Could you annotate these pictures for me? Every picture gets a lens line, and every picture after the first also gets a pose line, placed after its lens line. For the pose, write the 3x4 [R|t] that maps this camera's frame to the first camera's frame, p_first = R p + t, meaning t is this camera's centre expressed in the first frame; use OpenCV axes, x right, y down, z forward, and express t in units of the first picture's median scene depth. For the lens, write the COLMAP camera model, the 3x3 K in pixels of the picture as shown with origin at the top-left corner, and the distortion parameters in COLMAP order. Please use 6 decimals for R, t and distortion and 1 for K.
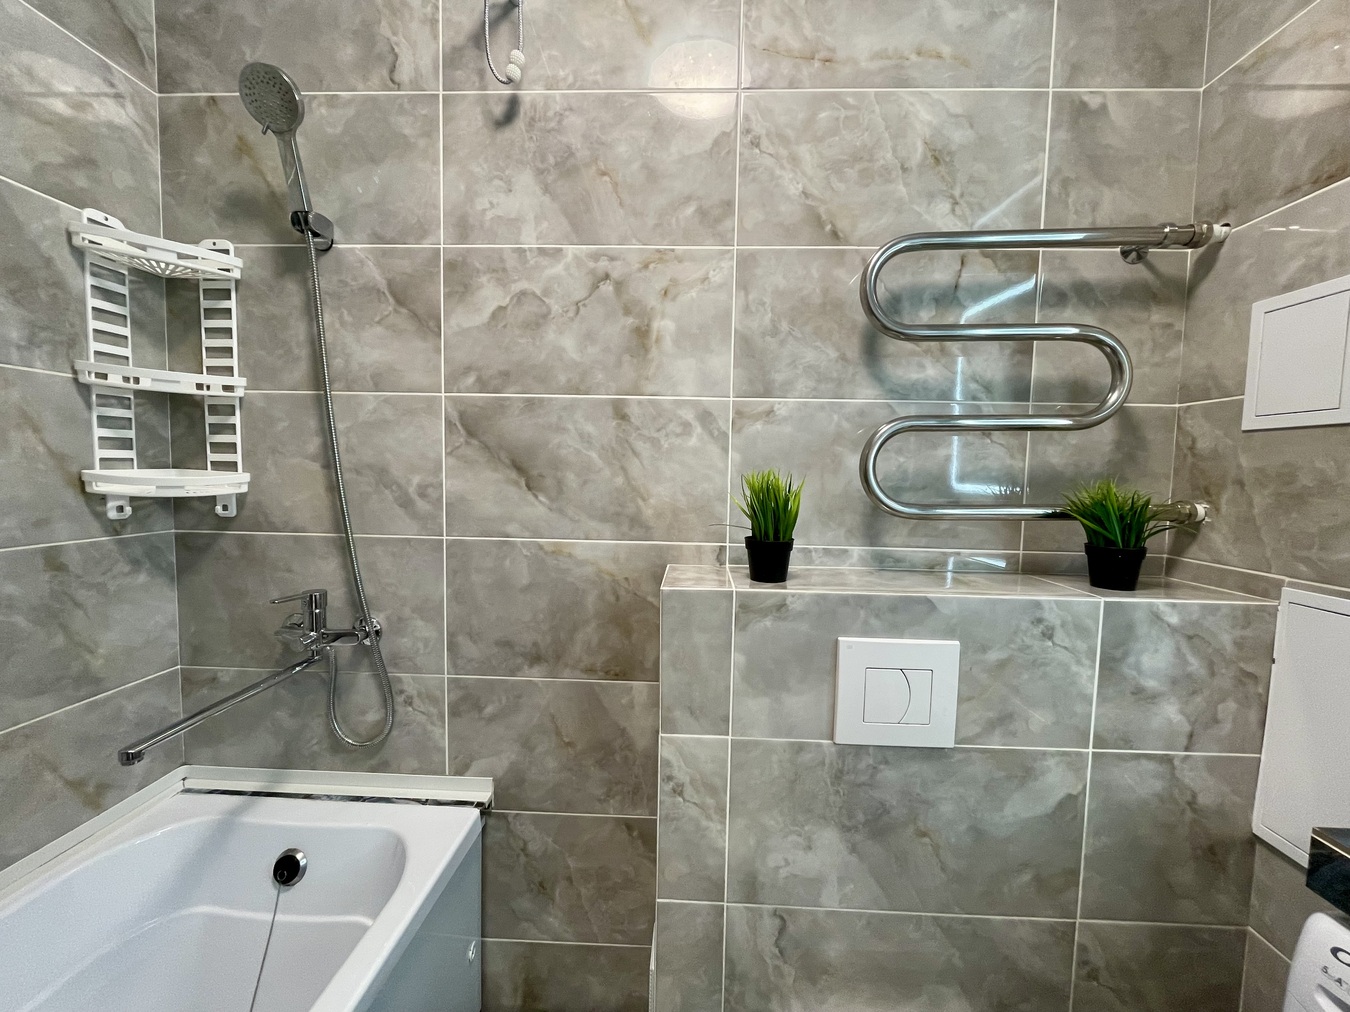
lens RADIAL K [[542.5, 0, 676.2], [0, 542.5, 507.0], [0, 0, 1]] dist [-0.002602, 0.000039]
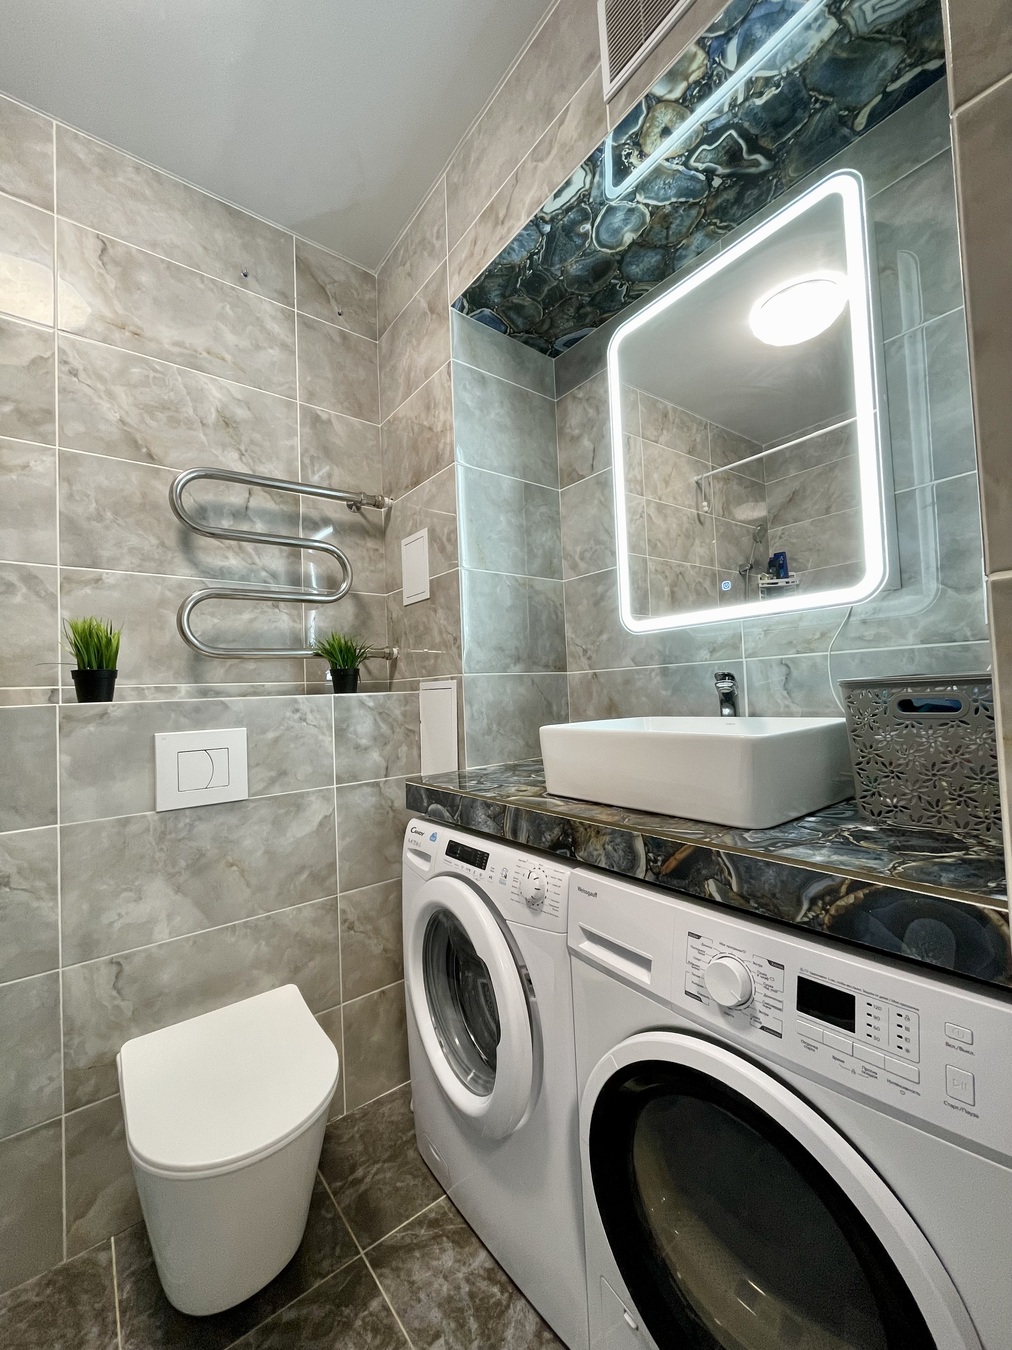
lens RADIAL K [[542.5, 0, 504.2], [0, 542.5, 675.8], [0, 0, 1]] dist [-0.002602, 0.000039]
pose [[0.759173, -0.028543, 0.650262, 0.068780], [0.098470, 0.992576, -0.071393, 0.244221], [-0.643397, 0.118231, 0.756348, -0.567563]]
